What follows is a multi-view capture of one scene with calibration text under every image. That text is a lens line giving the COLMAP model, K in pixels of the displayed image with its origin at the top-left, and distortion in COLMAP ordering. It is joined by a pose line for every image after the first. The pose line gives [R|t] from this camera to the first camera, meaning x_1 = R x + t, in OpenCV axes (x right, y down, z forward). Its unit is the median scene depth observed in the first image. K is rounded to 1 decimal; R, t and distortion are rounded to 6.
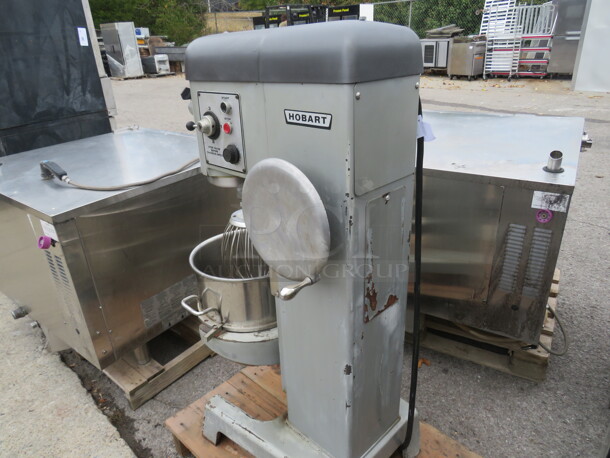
lens RADIAL K [[436.4, 0, 295.1], [0, 436.4, 228.2], [0, 0, 1]] dist [-0.026183, 0.000797]
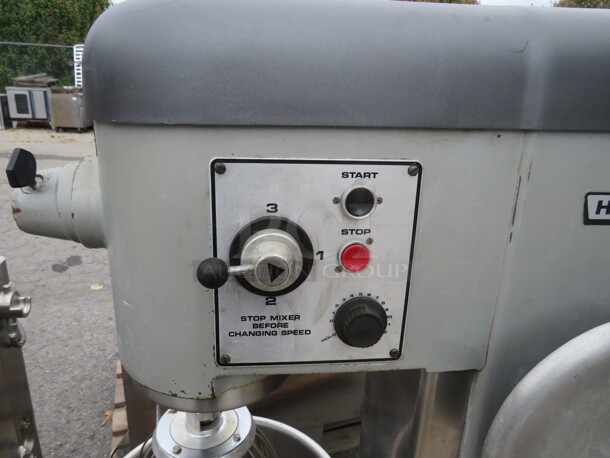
lens RADIAL K [[436.4, 0, 302.8], [0, 436.4, 223.2], [0, 0, 1]] dist [-0.026183, 0.000797]
pose [[0.621332, -0.156354, 0.767789, -0.339377], [0.250053, 0.968218, -0.005186, -0.199705], [-0.742576, 0.195210, 0.640682, 0.602400]]
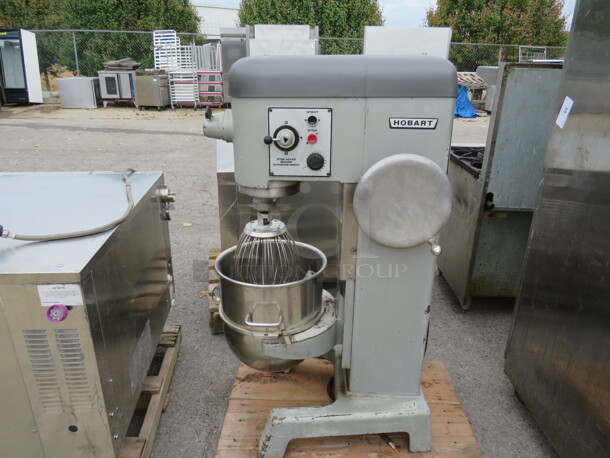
lens RADIAL K [[436.4, 0, 301.8], [0, 436.4, 225.5], [0, 0, 1]] dist [-0.026183, 0.000797]
pose [[0.726478, -0.183968, 0.662106, -0.726288], [0.232614, 0.972454, 0.014970, -0.025604], [-0.646622, 0.143140, 0.749260, 0.154395]]
